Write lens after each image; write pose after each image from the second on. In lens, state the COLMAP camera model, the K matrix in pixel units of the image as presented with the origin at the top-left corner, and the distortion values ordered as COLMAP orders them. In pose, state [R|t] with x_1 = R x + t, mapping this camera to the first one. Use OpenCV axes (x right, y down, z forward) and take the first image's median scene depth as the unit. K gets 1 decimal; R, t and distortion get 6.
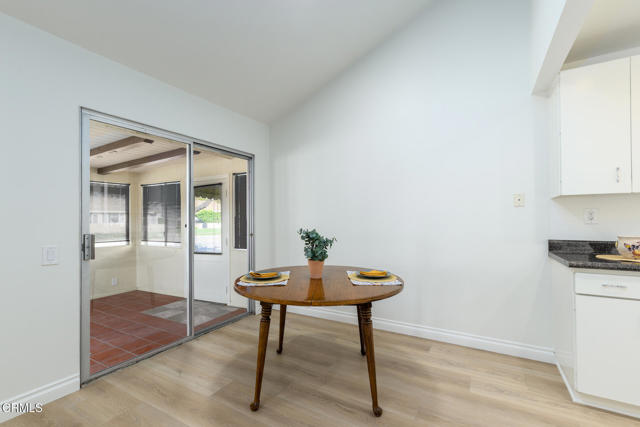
lens RADIAL K [[286.3, 0, 320.4], [0, 286.3, 215.5], [0, 0, 1]] dist [-0.000737, 0.000024]
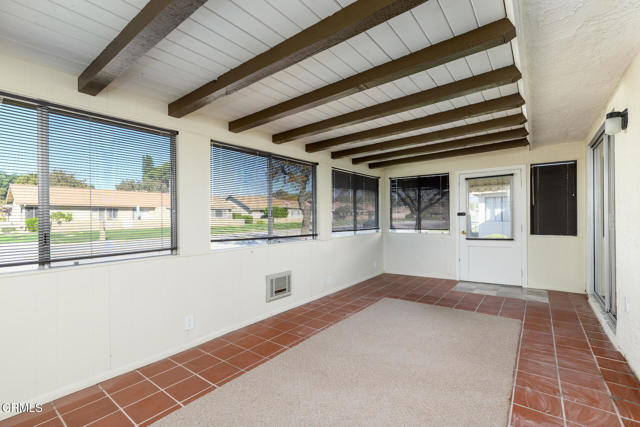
lens RADIAL K [[286.3, 0, 320.5], [0, 286.3, 214.3], [0, 0, 1]] dist [-0.000737, 0.000024]
pose [[0.992915, -0.002406, -0.118800, -0.841733], [0.003800, 0.999927, 0.011510, 0.020977], [0.118763, -0.011880, 0.992852, -0.136491]]
